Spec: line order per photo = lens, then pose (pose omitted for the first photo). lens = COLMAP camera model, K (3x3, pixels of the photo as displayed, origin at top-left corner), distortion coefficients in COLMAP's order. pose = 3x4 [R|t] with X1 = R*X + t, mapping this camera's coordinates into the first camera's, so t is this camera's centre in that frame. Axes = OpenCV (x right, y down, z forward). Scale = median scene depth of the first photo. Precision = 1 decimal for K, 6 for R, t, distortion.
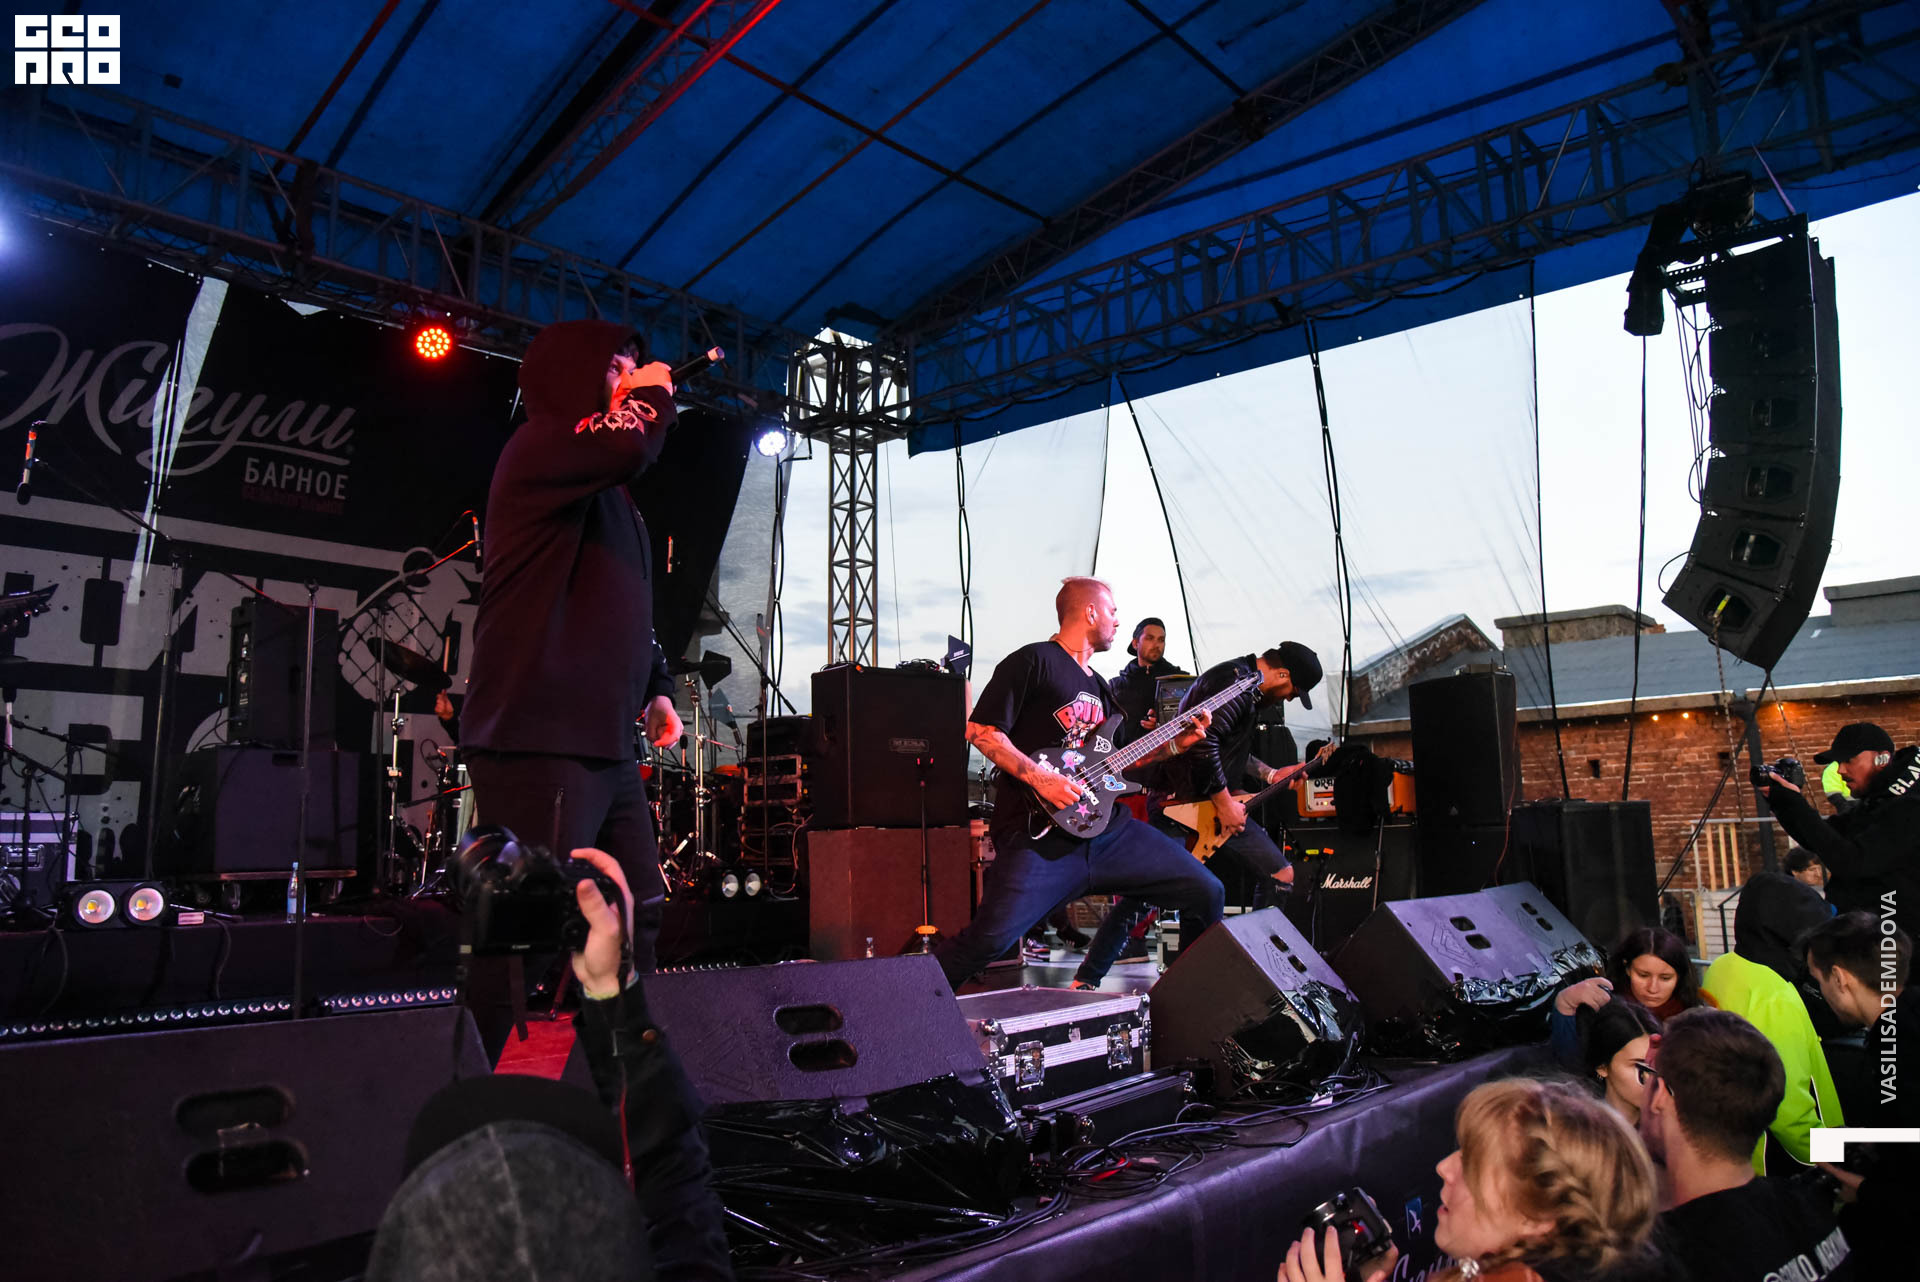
lens RADIAL K [[1344.6, 0, 959.5], [0, 1344.6, 646.8], [0, 0, 1]] dist [-0.114113, 0.073389]
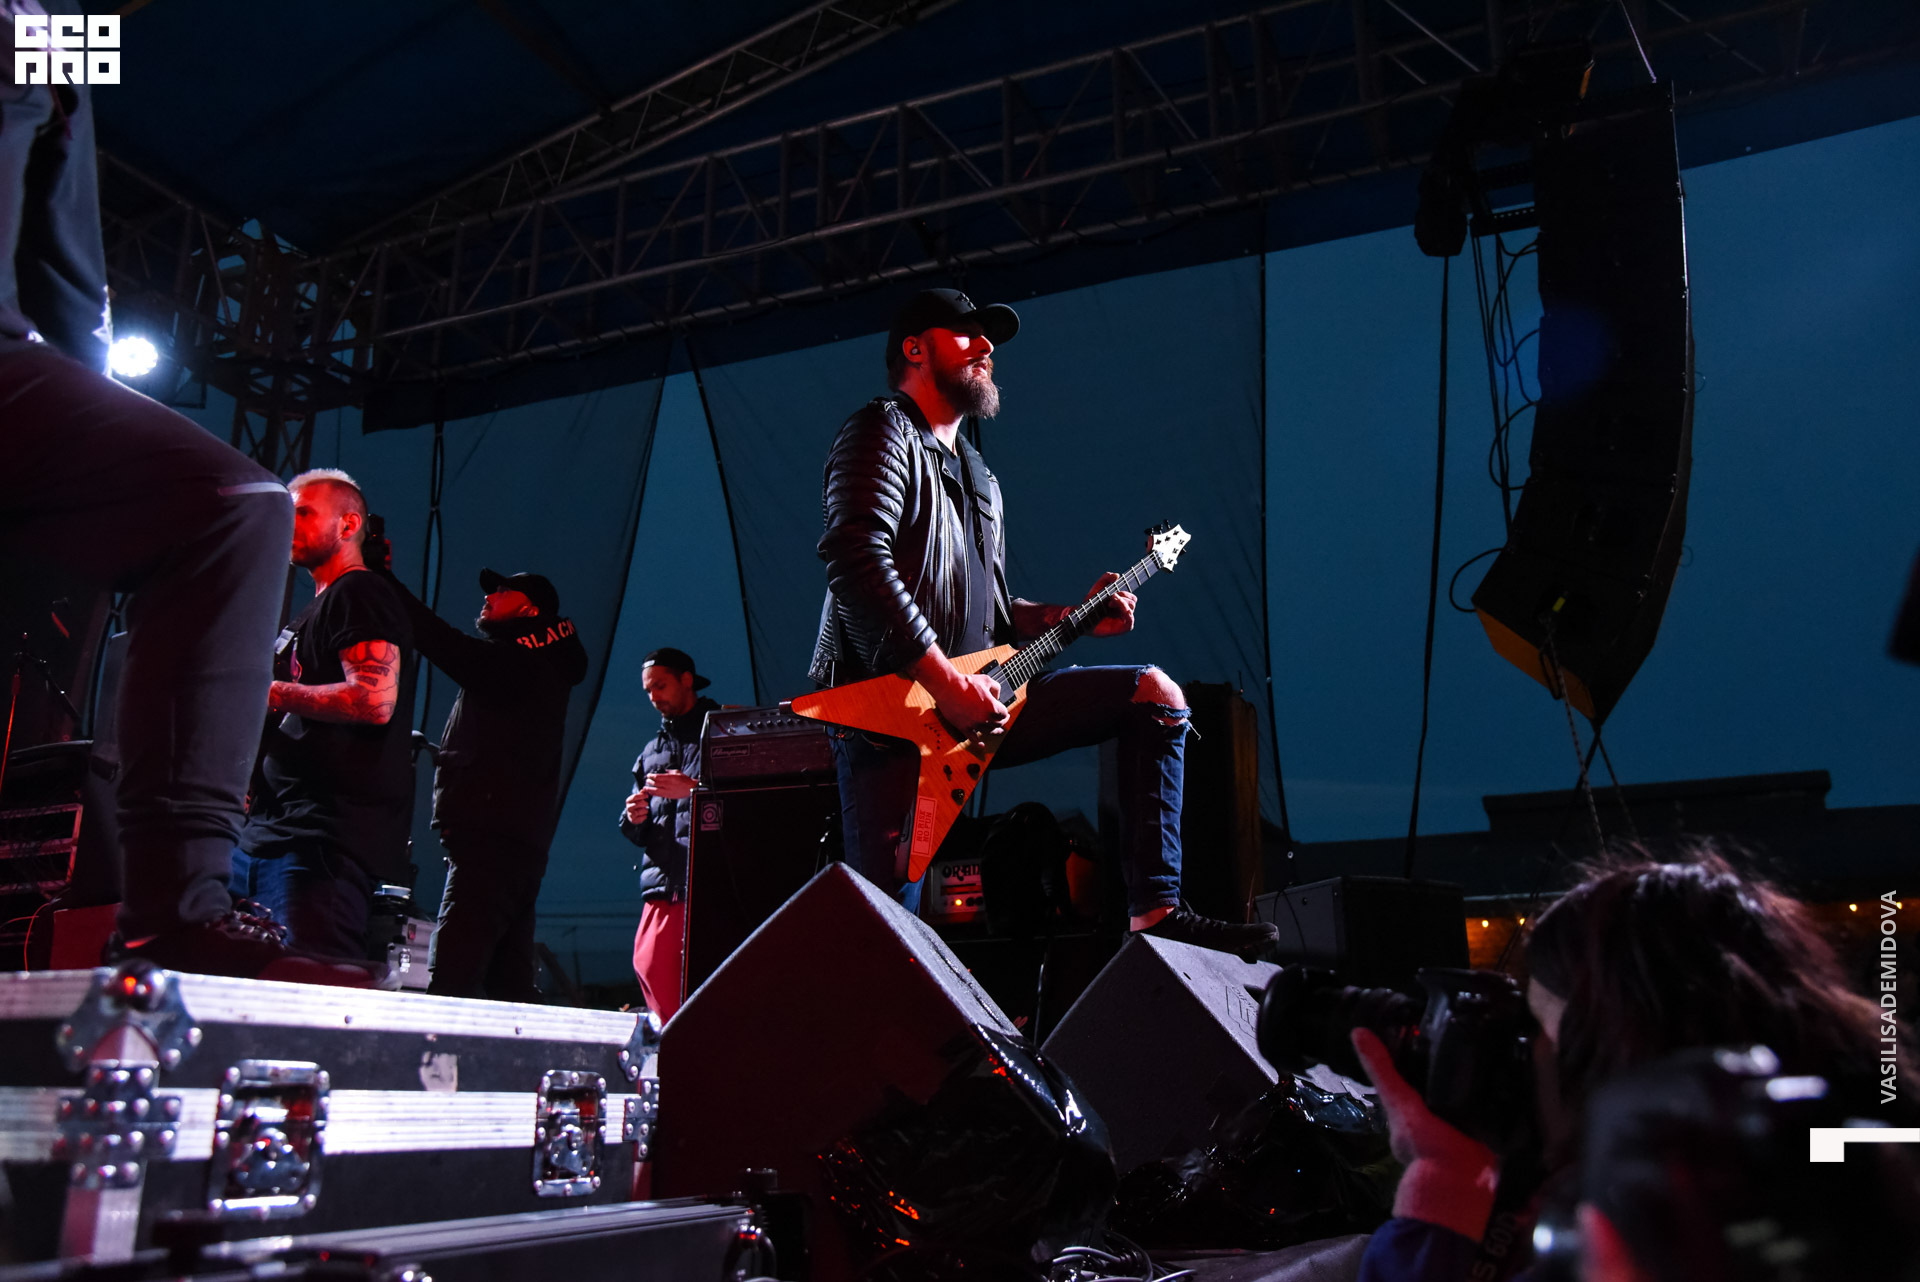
lens RADIAL K [[1615.5, 0, 960.0], [0, 1615.5, 641.0], [0, 0, 1]] dist [-0.007872, -0.007449]
pose [[0.951230, 0.103745, 0.290514, 0.030263], [-0.061239, 0.986515, -0.151780, 0.087044], [-0.302343, 0.126587, 0.944756, 0.201084]]
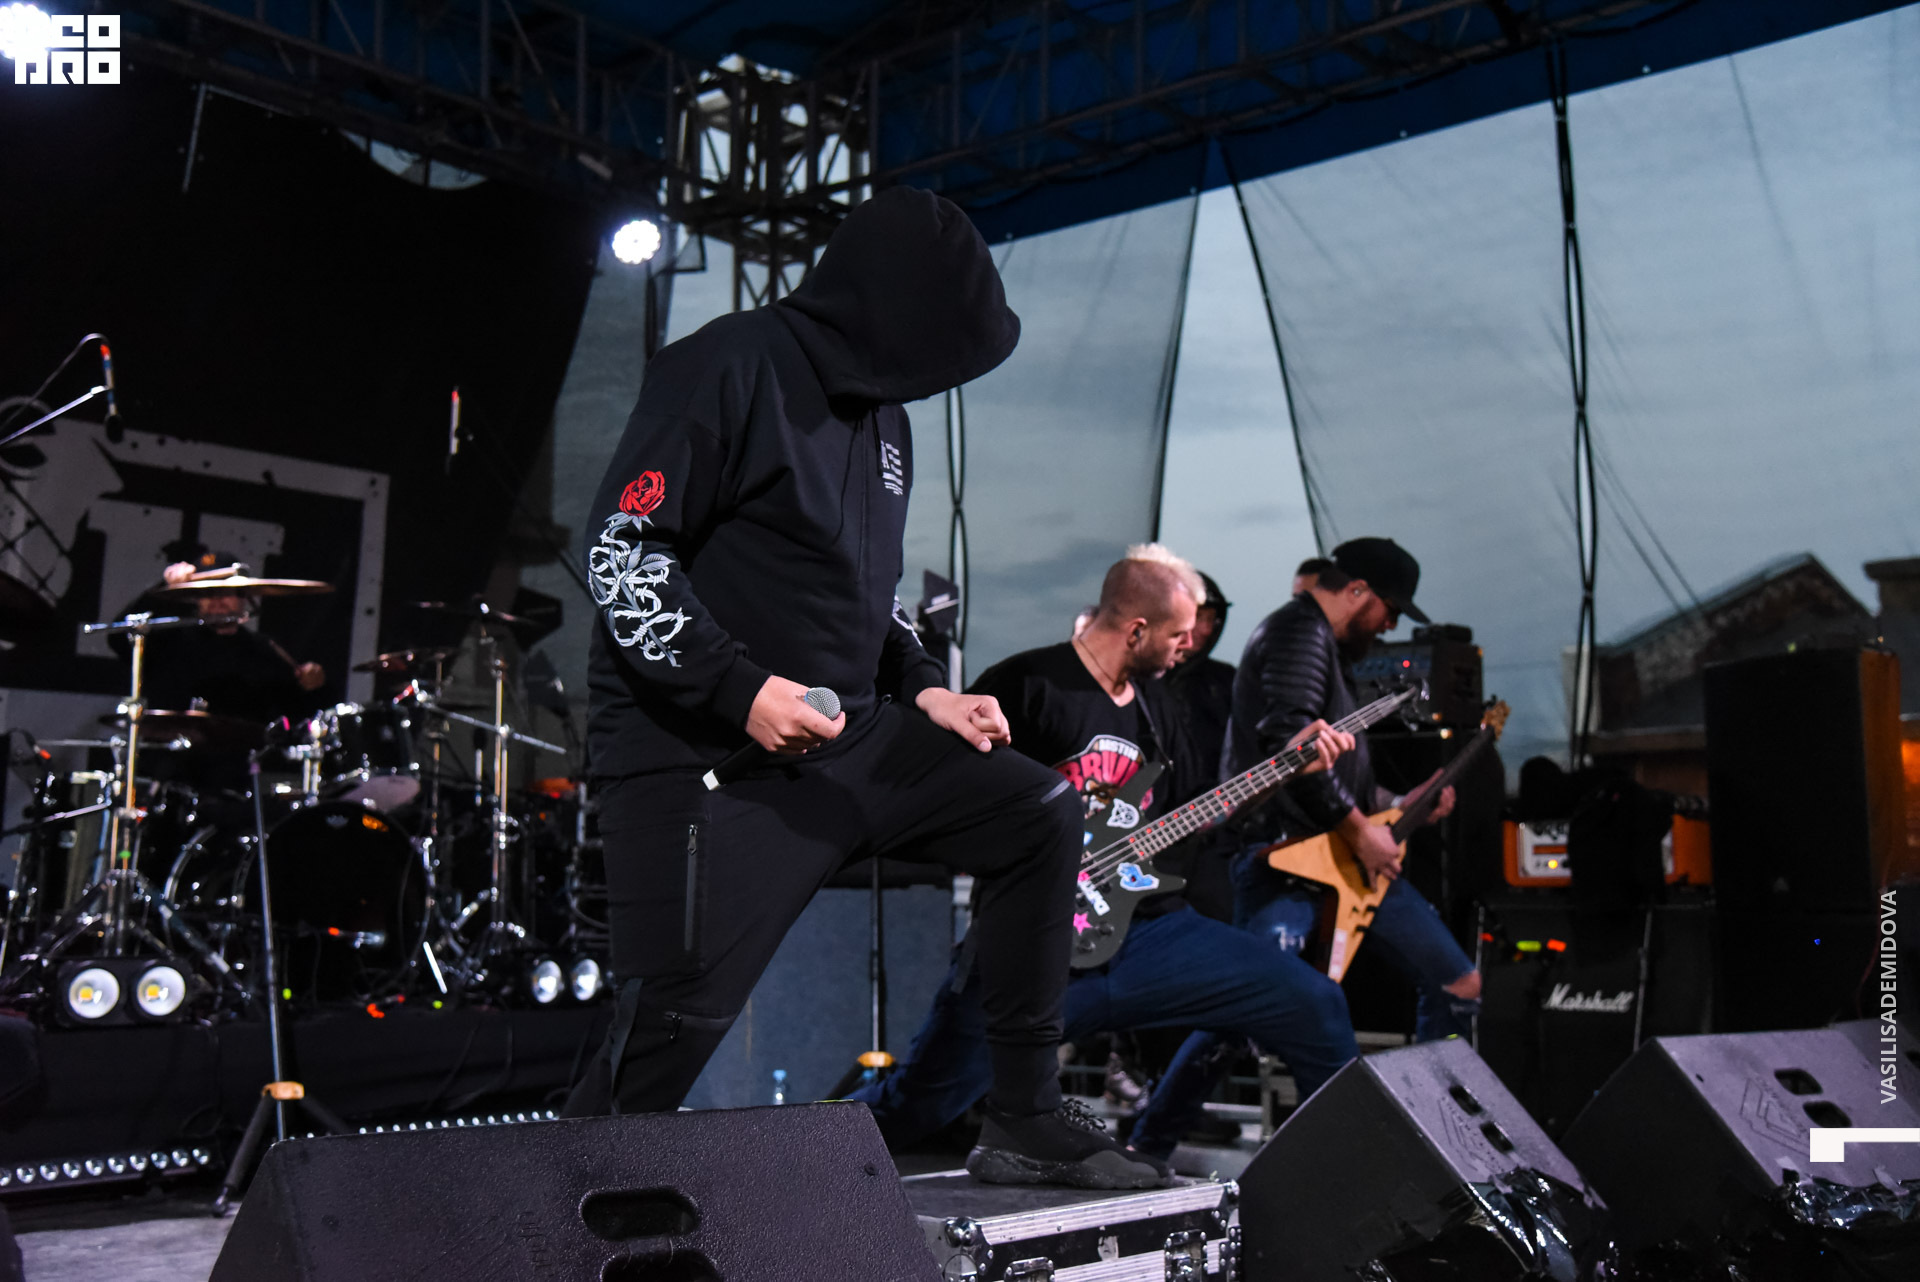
lens RADIAL K [[2208.7, 0, 962.3], [0, 2208.7, 647.6], [0, 0, 1]] dist [0.070074, 0.321759]
pose [[0.999794, 0.019846, 0.004365, 0.004780], [-0.019946, 0.999508, 0.024225, 0.001899], [-0.003882, -0.024307, 0.999697, 0.010520]]
